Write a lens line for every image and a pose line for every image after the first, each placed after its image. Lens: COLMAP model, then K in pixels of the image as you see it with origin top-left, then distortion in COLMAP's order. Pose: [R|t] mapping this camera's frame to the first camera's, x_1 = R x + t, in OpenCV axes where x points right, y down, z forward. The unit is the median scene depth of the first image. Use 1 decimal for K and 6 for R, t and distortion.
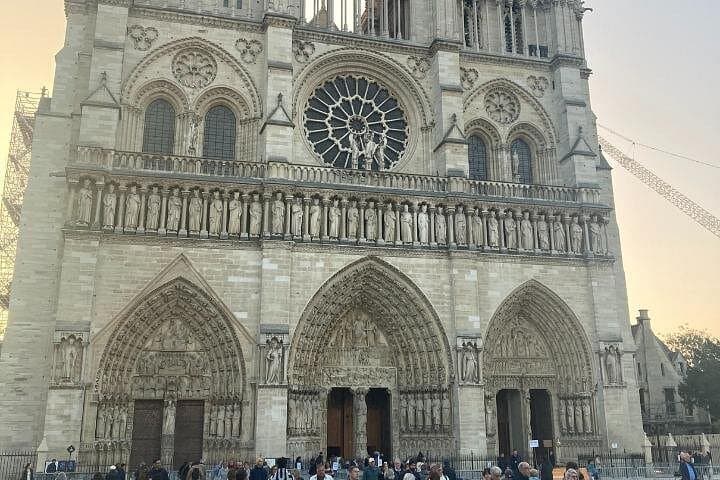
lens RADIAL K [[774.4, 0, 375.3], [0, 774.4, 175.3], [0, 0, 1]] dist [0.195789, -0.695271]
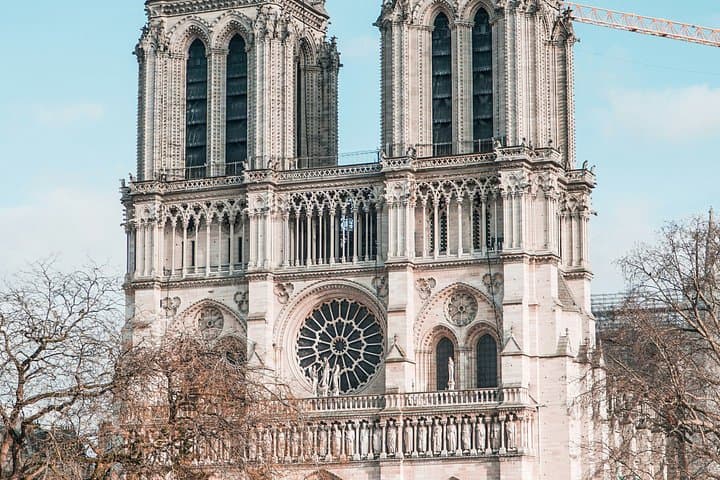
lens RADIAL K [[2127.5, 0, 360.0], [0, 2127.5, 240.0], [0, 0, 1]] dist [-0.052583, -0.283489]
pose [[0.768522, -0.100277, -0.631917, 2.172087], [0.200387, 0.975677, 0.088879, -0.532322], [0.607634, -0.194933, 0.769923, -1.491043]]
